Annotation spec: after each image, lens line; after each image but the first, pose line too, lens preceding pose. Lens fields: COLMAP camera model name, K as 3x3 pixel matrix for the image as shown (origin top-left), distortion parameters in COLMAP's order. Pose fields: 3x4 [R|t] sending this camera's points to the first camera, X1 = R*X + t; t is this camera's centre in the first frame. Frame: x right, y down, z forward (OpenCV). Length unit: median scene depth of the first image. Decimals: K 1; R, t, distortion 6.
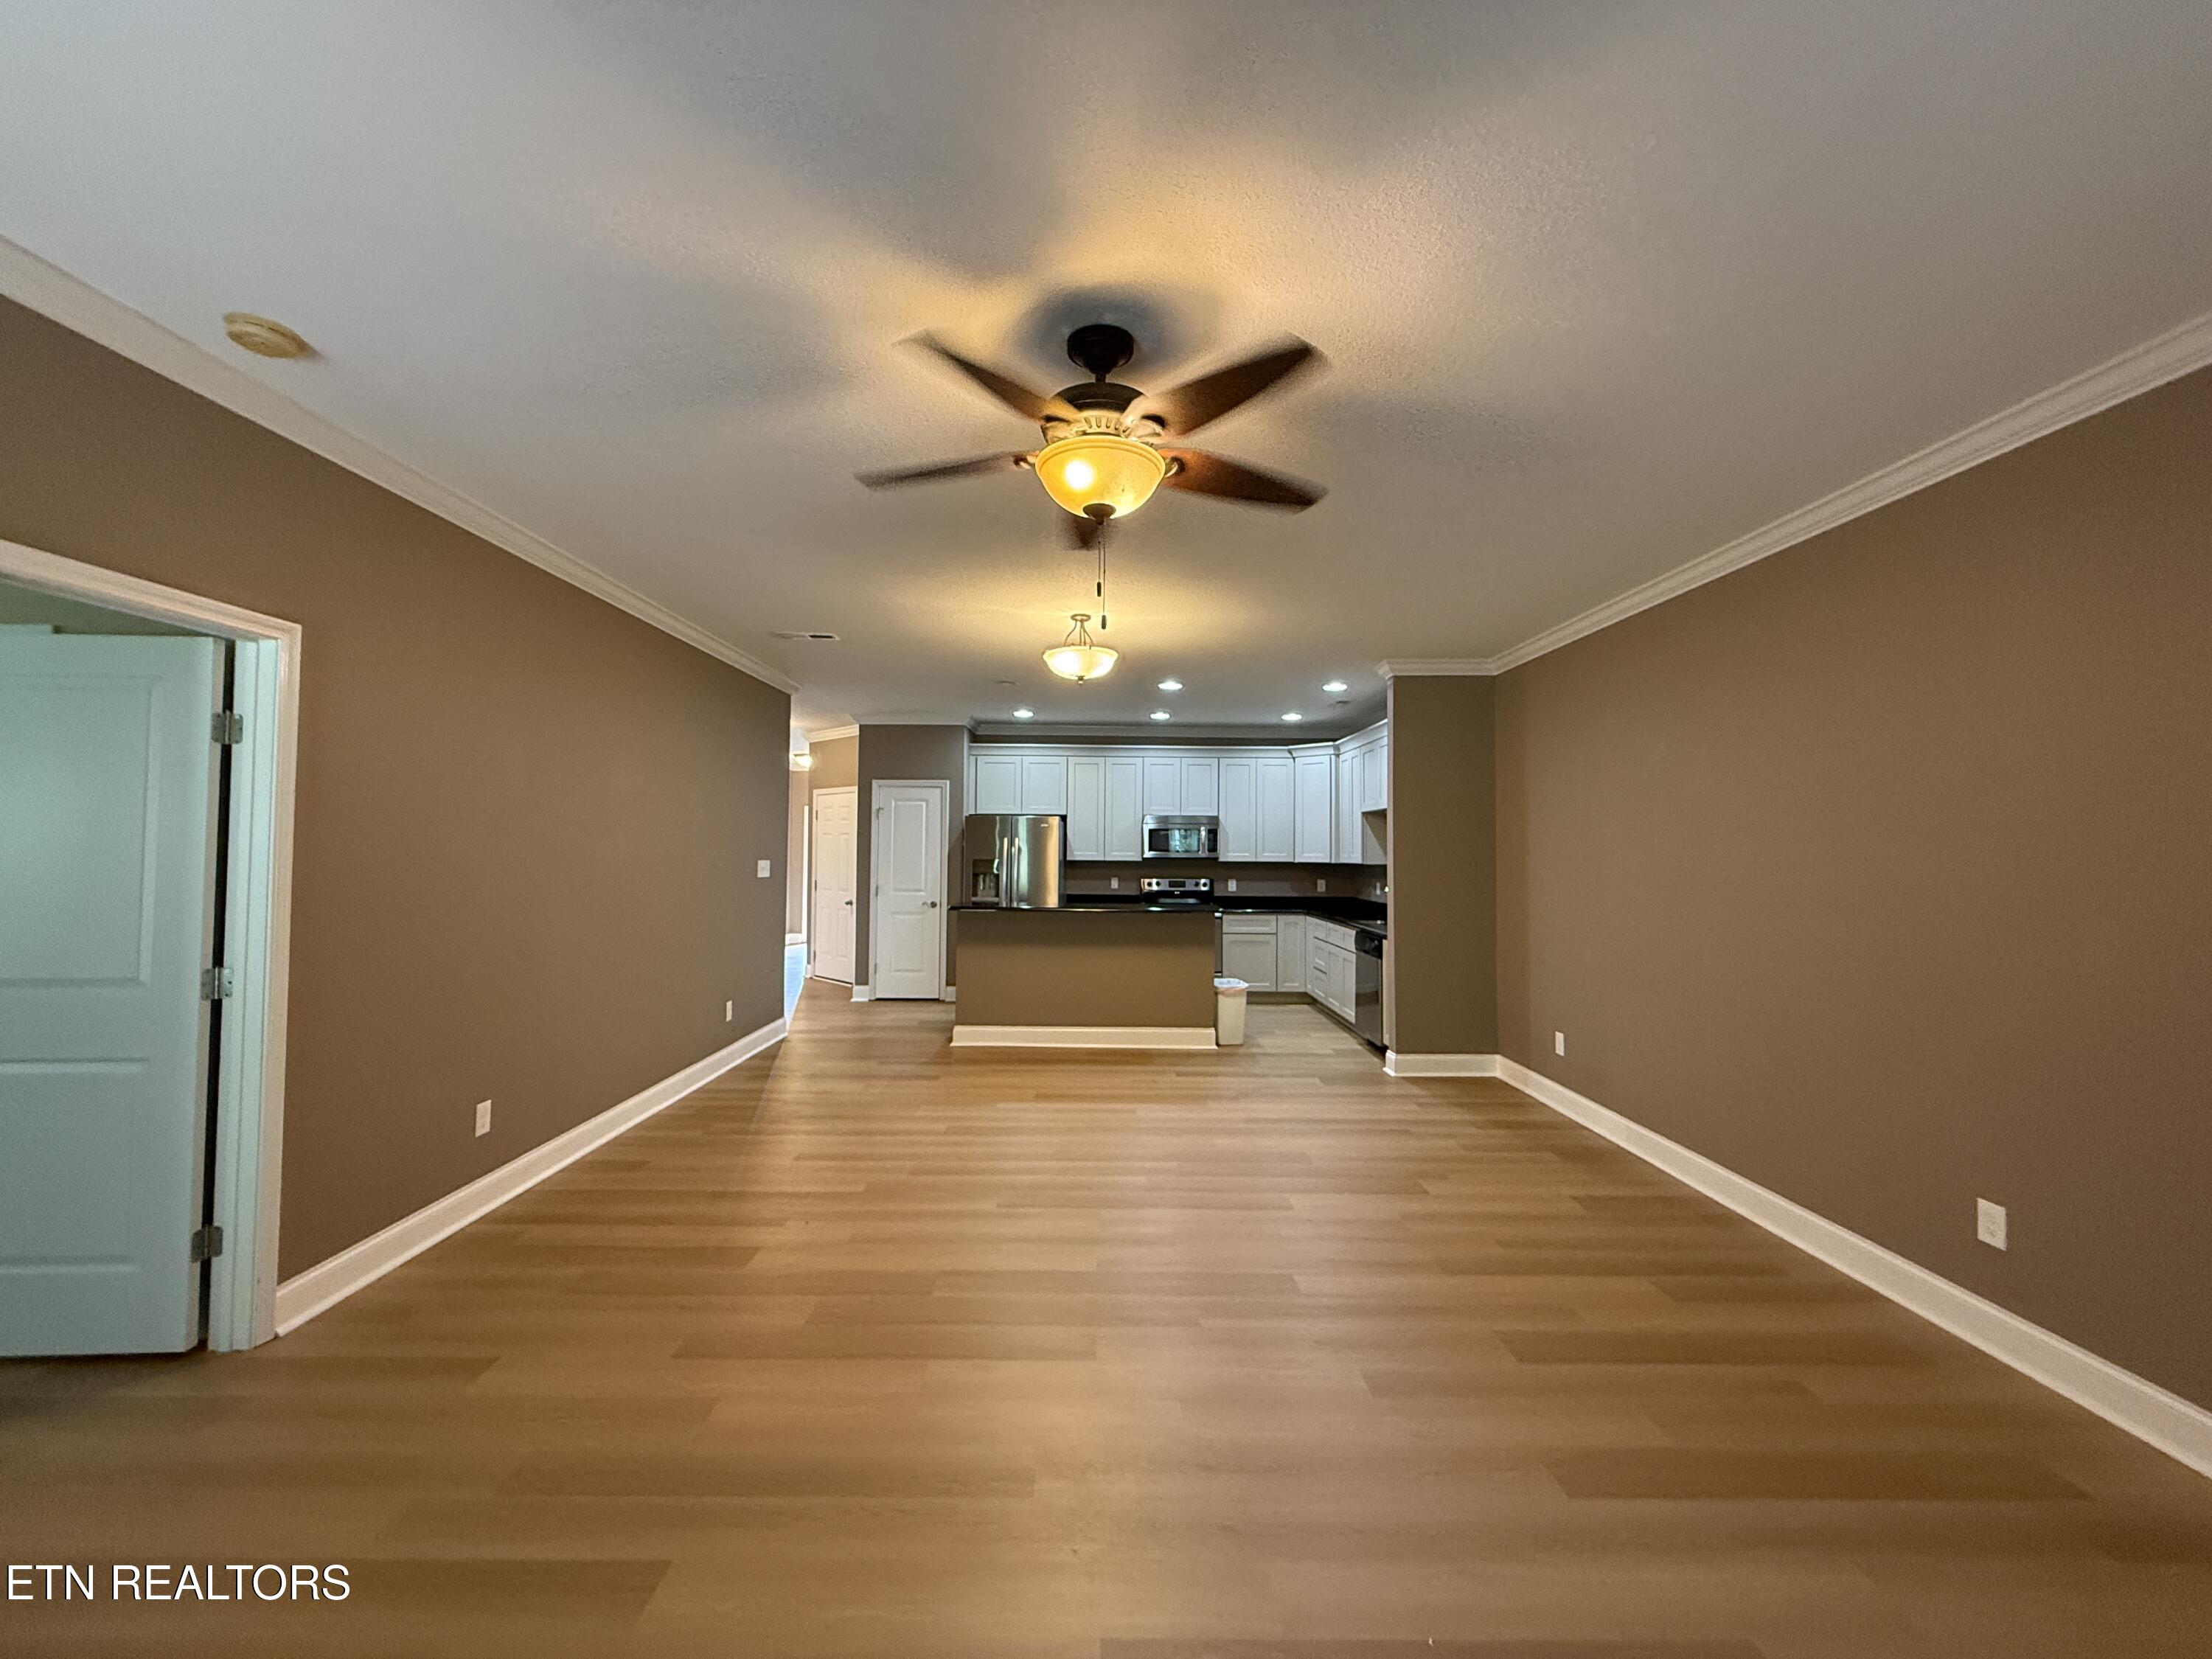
lens RADIAL K [[883.8, 0, 1101.4], [0, 883.8, 823.1], [0, 0, 1]] dist [-0.000648, -0.000091]
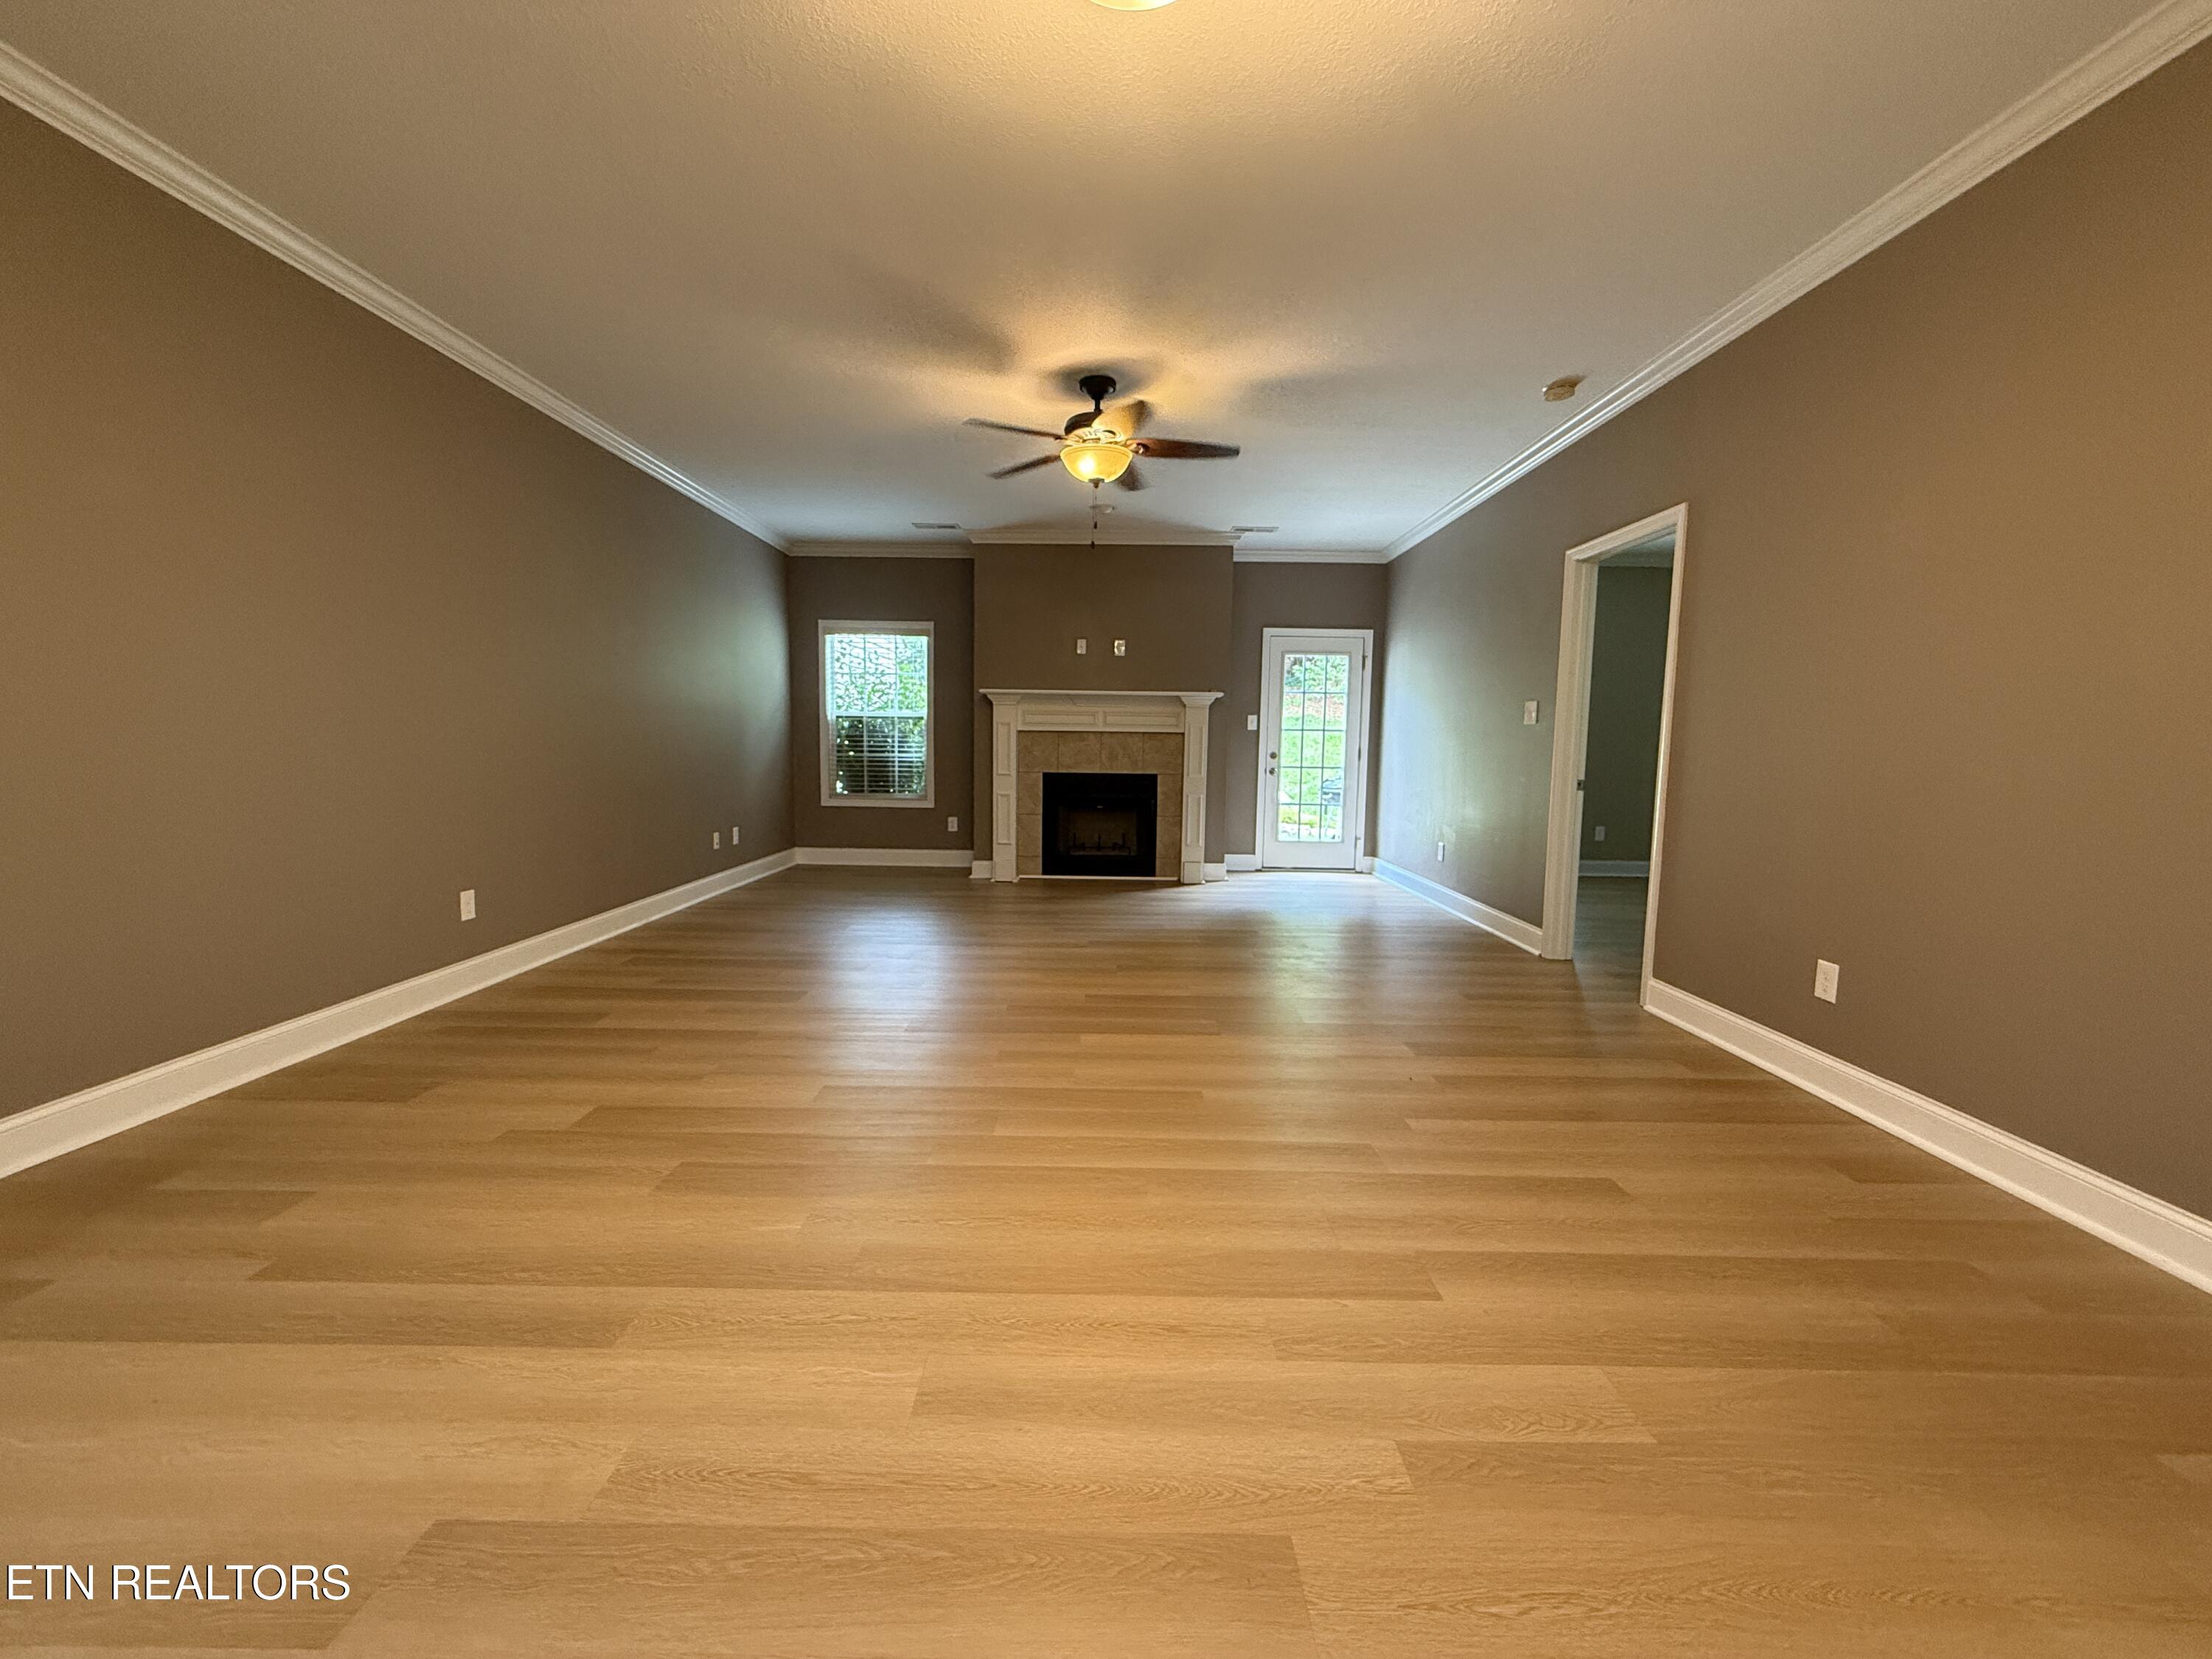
lens RADIAL K [[883.8, 0, 1101.4], [0, 883.8, 823.1], [0, 0, 1]] dist [-0.000648, -0.000091]
pose [[-0.999630, -0.025204, 0.010210, -0.012804], [-0.024511, 0.997705, 0.063117, 0.063201], [-0.011777, 0.062844, -0.997954, 0.757557]]
